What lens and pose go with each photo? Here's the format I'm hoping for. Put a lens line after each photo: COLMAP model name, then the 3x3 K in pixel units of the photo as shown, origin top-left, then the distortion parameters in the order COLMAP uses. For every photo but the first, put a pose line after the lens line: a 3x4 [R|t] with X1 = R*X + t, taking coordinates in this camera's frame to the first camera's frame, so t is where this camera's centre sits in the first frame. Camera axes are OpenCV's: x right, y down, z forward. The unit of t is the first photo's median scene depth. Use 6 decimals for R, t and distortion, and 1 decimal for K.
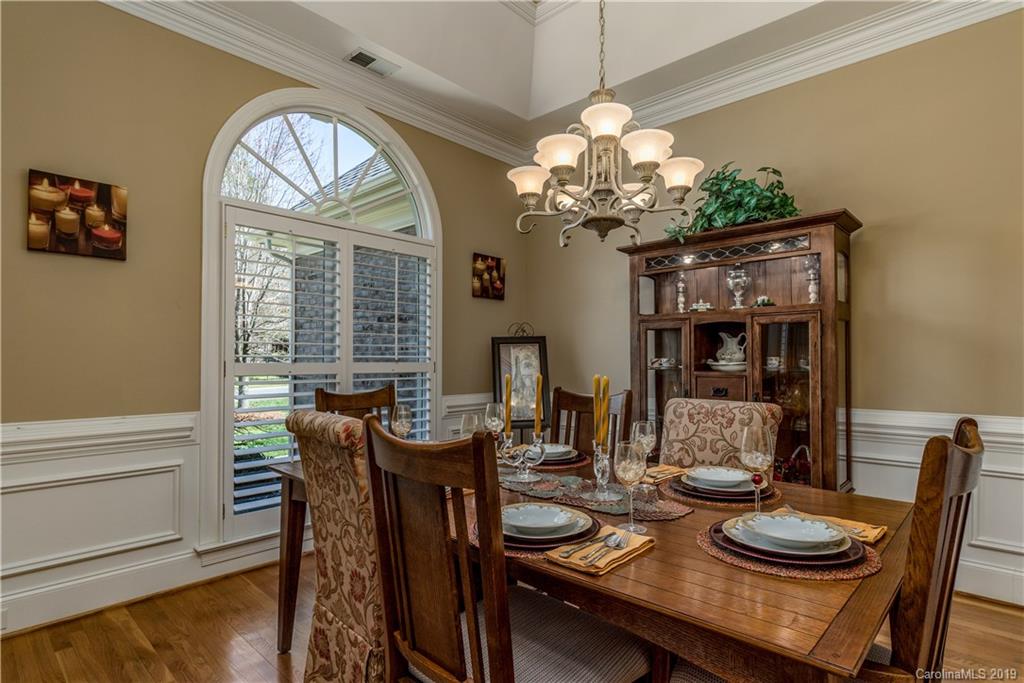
lens RADIAL K [[521.0, 0, 515.1], [0, 521.0, 346.2], [0, 0, 1]] dist [0.001113, 0.000570]
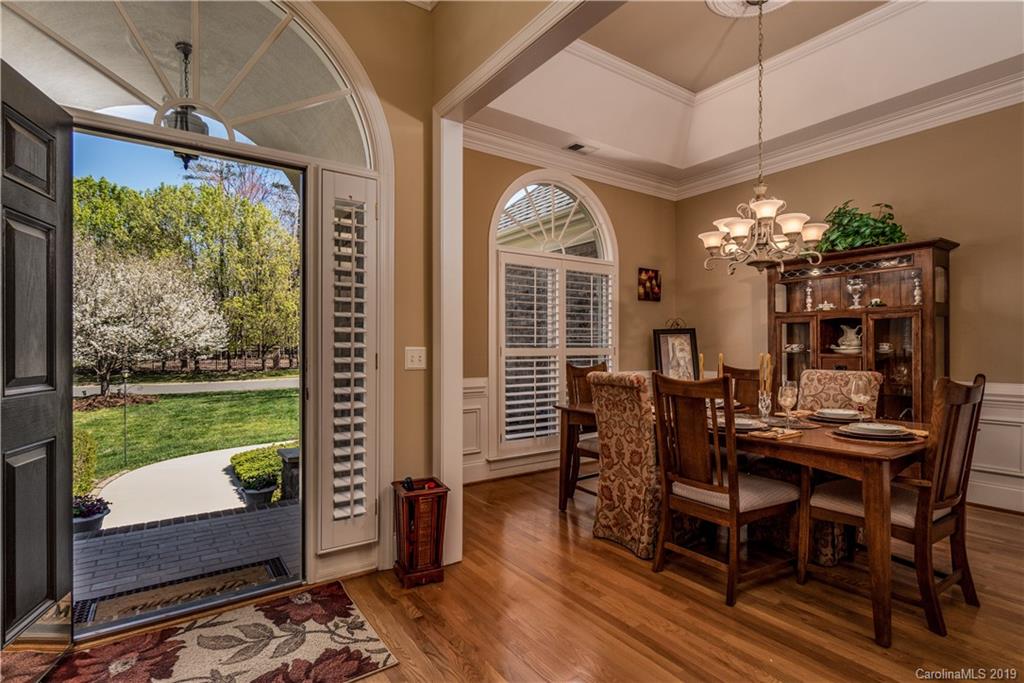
lens RADIAL K [[494.3, 0, 506.0], [0, 494.3, 344.6], [0, 0, 1]] dist [-0.005463, -0.000851]
pose [[0.974327, -0.003519, -0.225112, -0.183662], [0.008320, 0.999758, 0.020381, -0.009872], [0.224985, -0.021731, 0.974120, -0.488891]]
